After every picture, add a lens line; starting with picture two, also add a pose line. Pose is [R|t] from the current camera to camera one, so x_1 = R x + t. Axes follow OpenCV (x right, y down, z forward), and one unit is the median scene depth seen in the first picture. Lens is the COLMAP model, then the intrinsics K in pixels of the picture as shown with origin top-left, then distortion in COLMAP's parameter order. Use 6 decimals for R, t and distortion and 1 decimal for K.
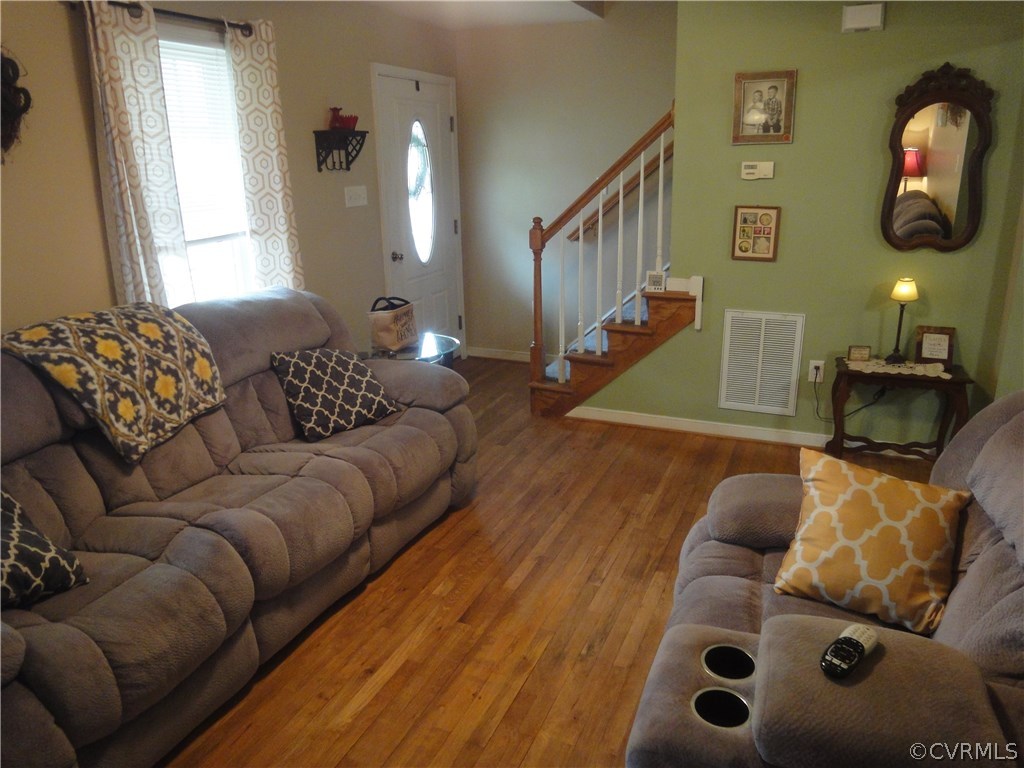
lens RADIAL K [[720.6, 0, 514.9], [0, 720.6, 385.0], [0, 0, 1]] dist [-0.051861, 0.001489]
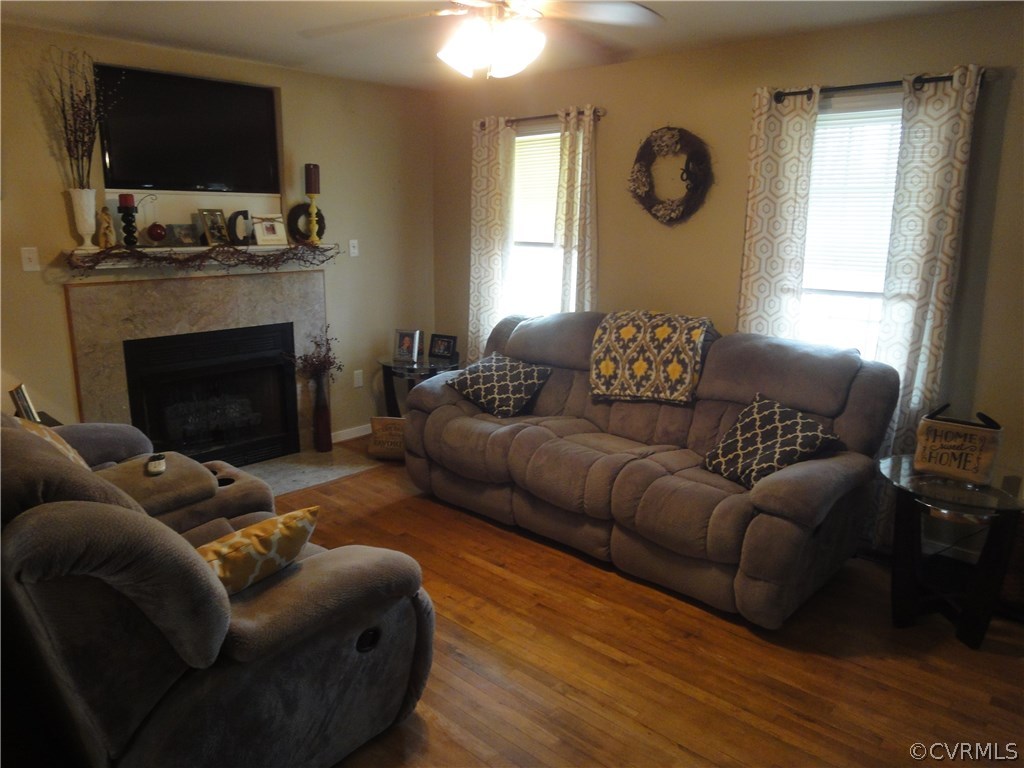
lens RADIAL K [[720.6, 0, 514.0], [0, 720.6, 383.2], [0, 0, 1]] dist [-0.051861, 0.001489]
pose [[-0.328216, 0.216893, -0.919365, 0.875949], [-0.290524, 0.902926, 0.316733, -0.331962], [0.898816, 0.371055, -0.233342, 1.034141]]
